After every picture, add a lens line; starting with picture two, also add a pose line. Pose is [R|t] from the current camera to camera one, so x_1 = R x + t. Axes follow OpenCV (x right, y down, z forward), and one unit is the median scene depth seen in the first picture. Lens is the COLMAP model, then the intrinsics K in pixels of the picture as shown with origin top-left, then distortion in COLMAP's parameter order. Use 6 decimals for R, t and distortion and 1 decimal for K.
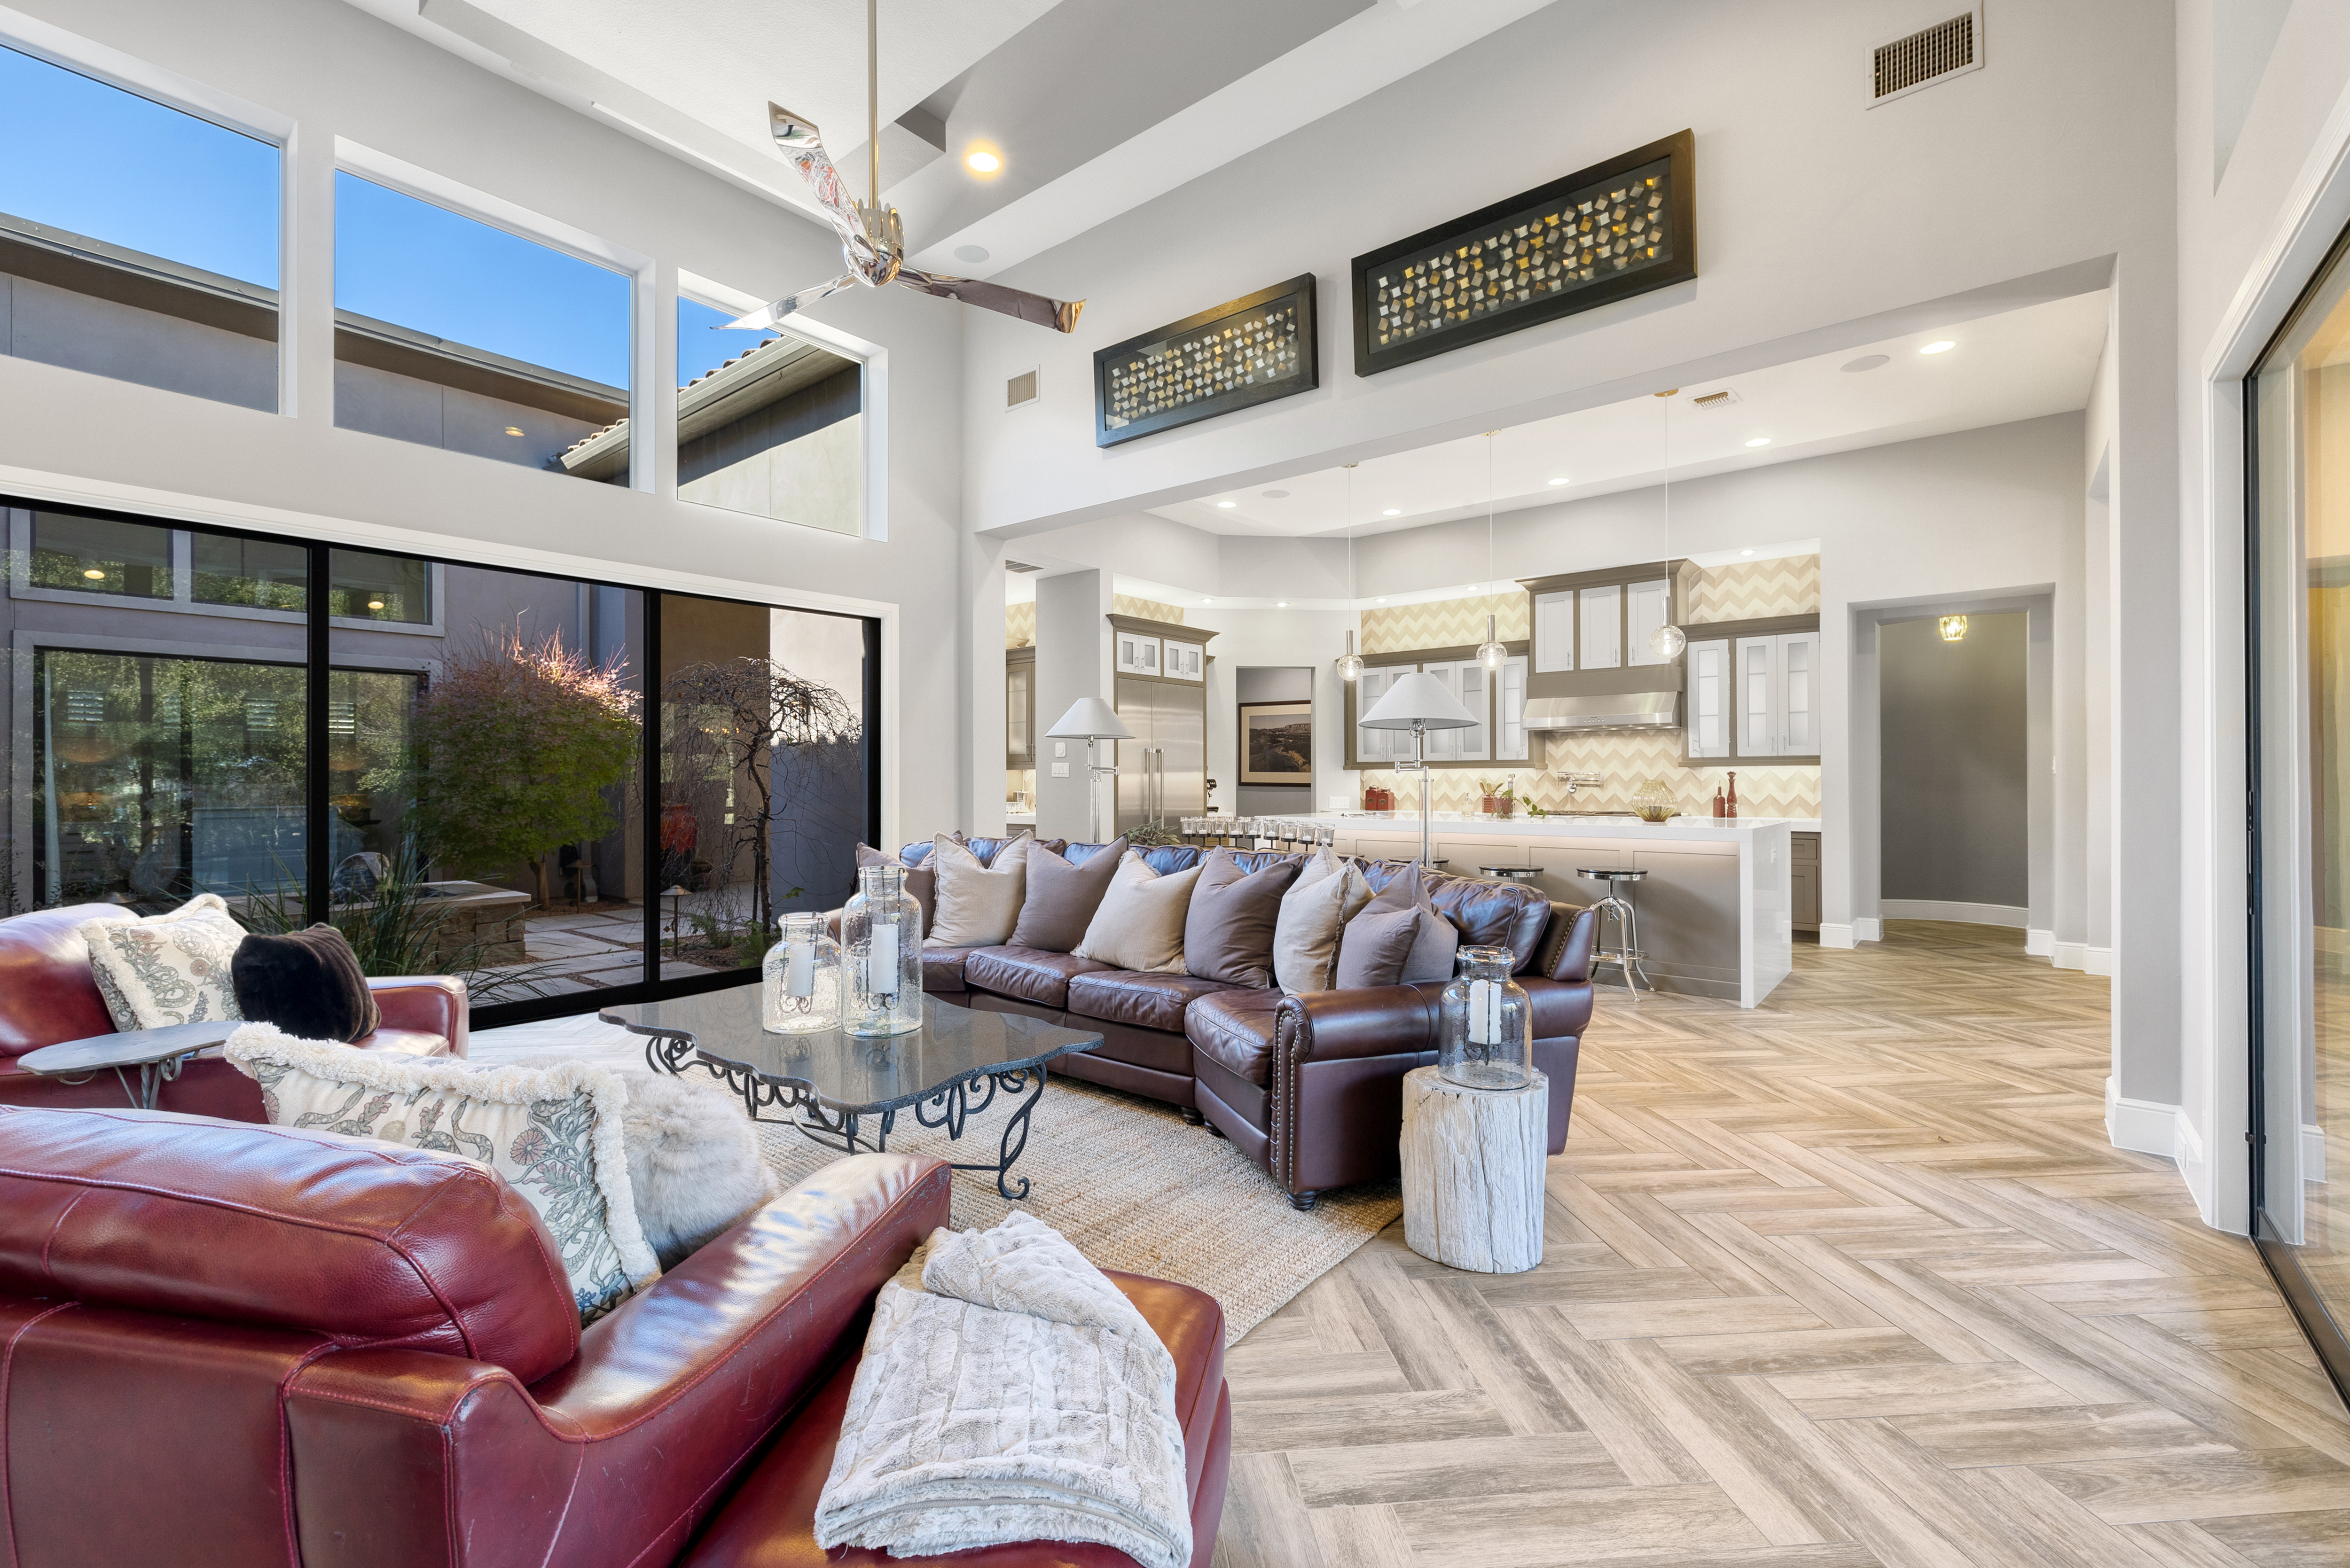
lens RADIAL K [[997.6, 0, 1168.0], [0, 997.6, 777.7], [0, 0, 1]] dist [-0.000358, -0.000301]
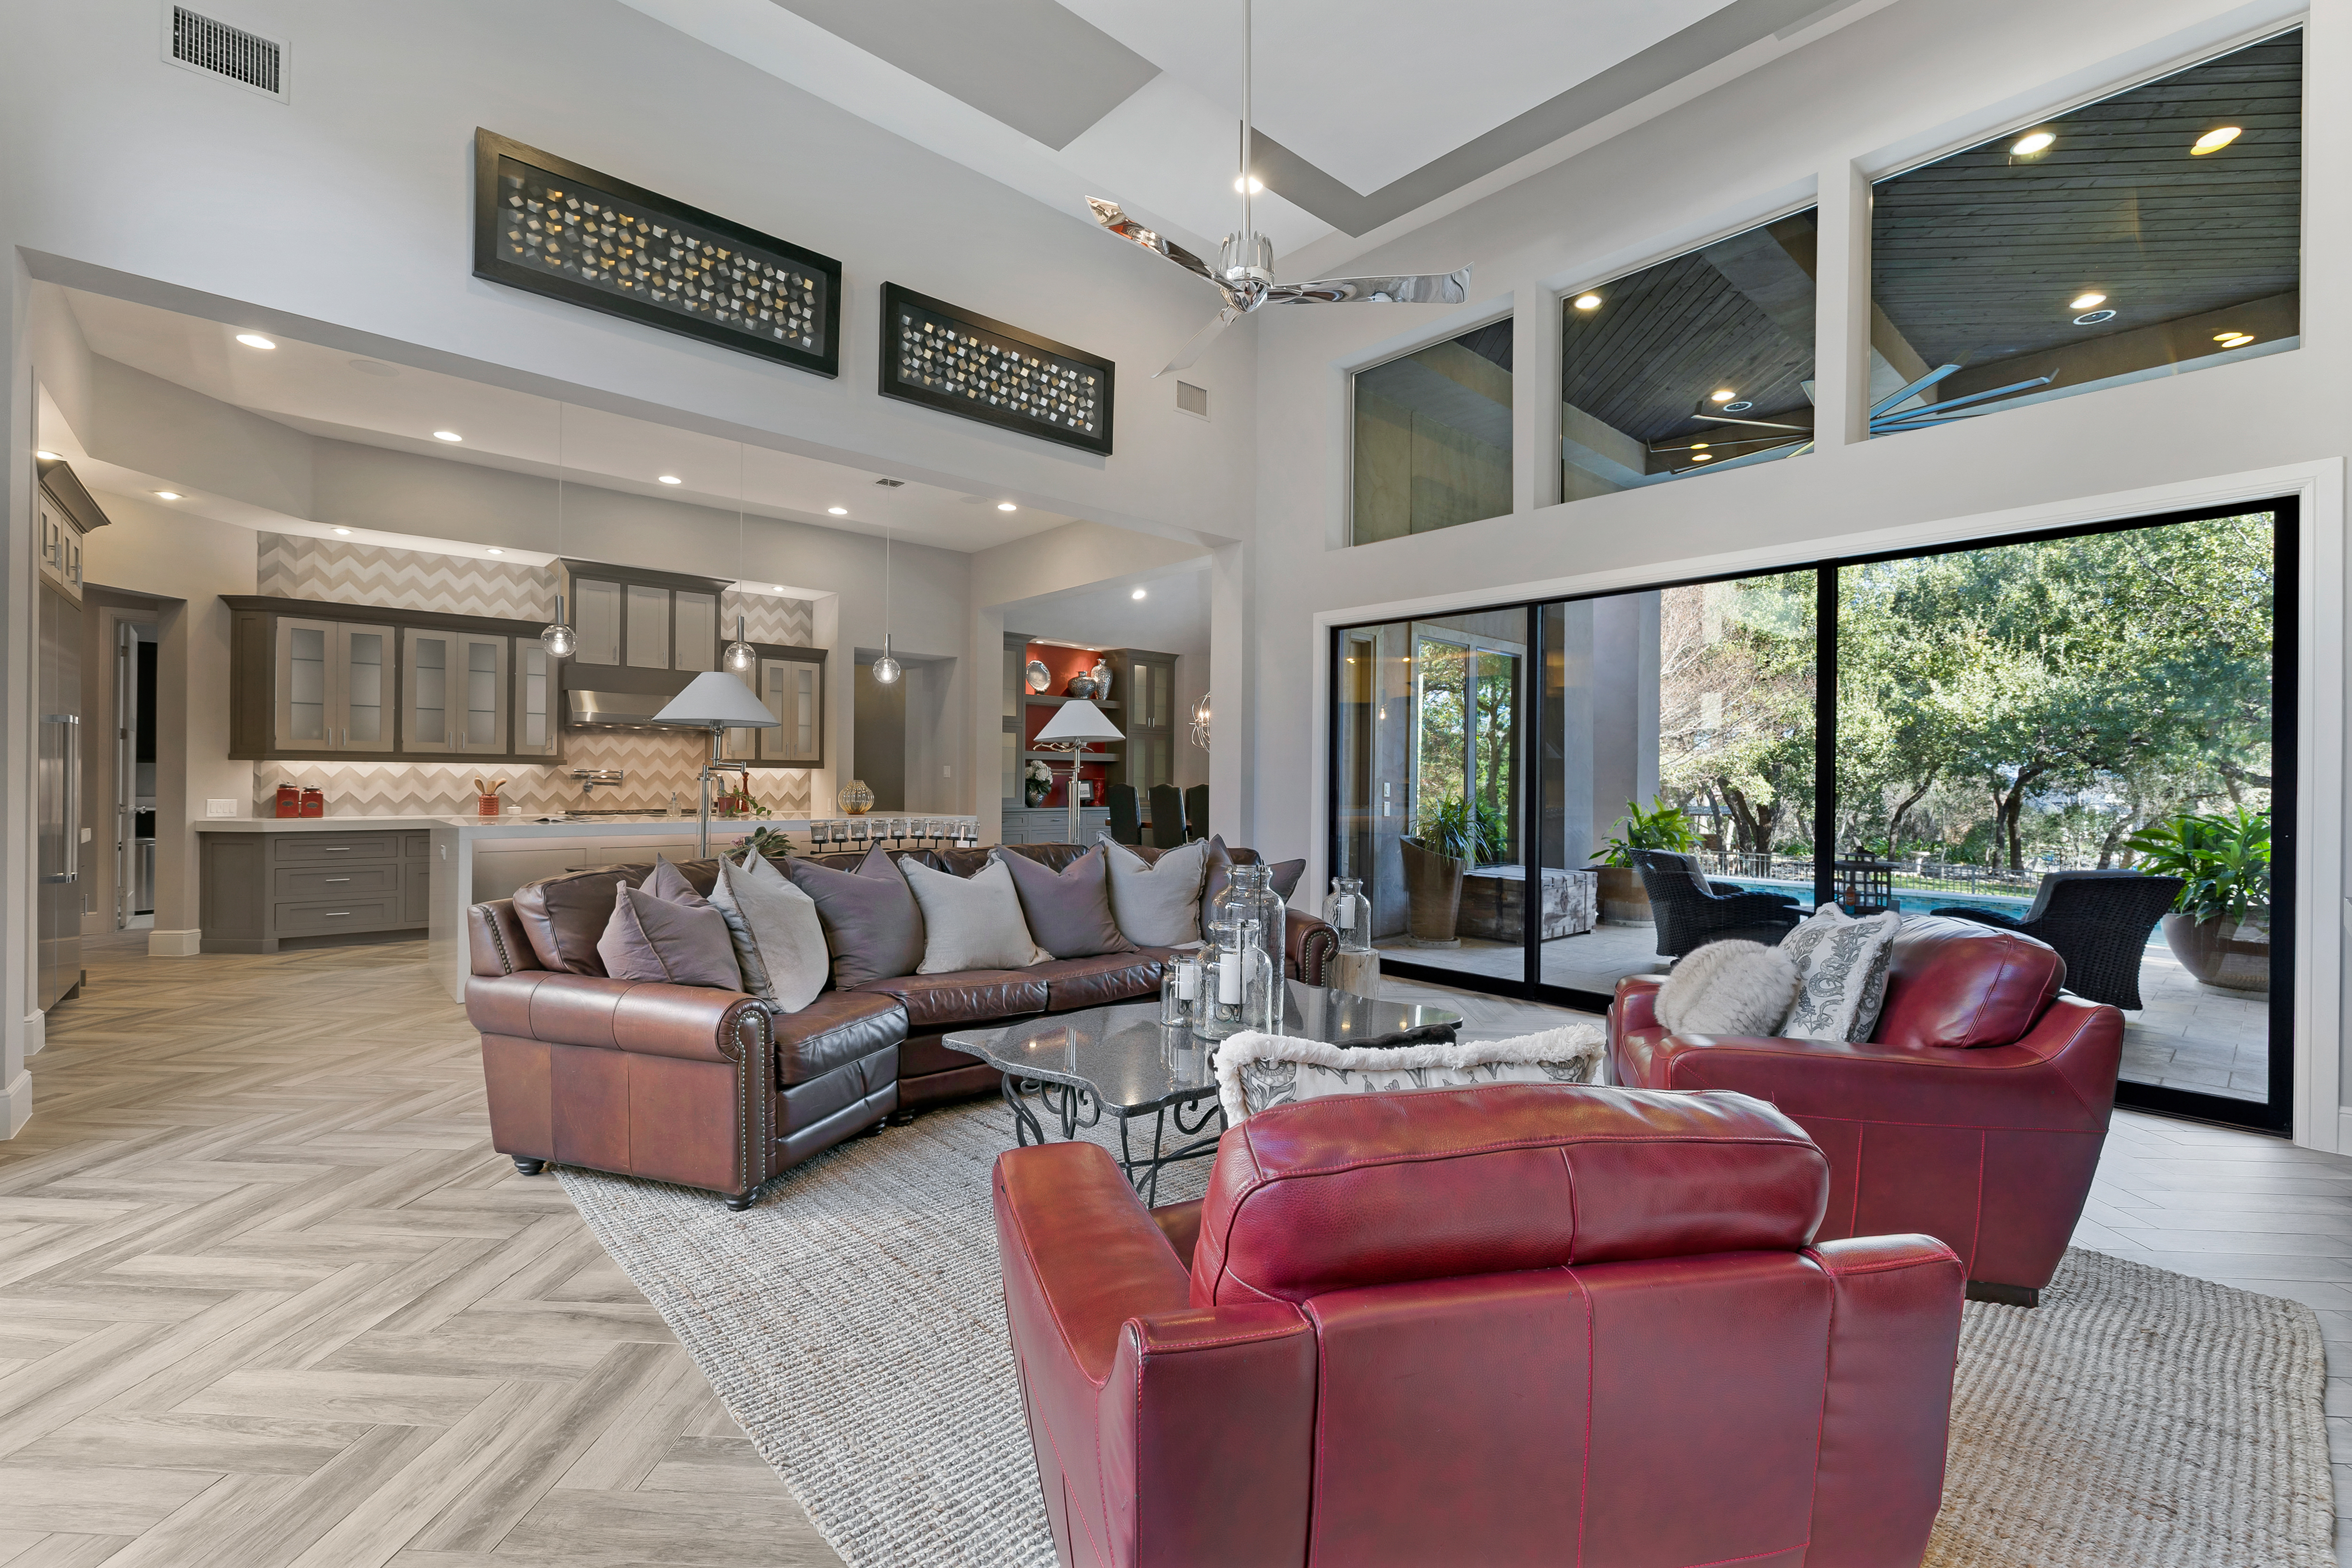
lens RADIAL K [[998.5, 0, 1169.0], [0, 998.5, 777.7], [0, 0, 1]] dist [-0.000358, -0.000301]
pose [[0.148908, 0.007818, 0.988820, -0.469433], [-0.010316, 0.999927, -0.006352, 0.002102], [-0.988797, -0.009255, 0.148978, 0.319226]]
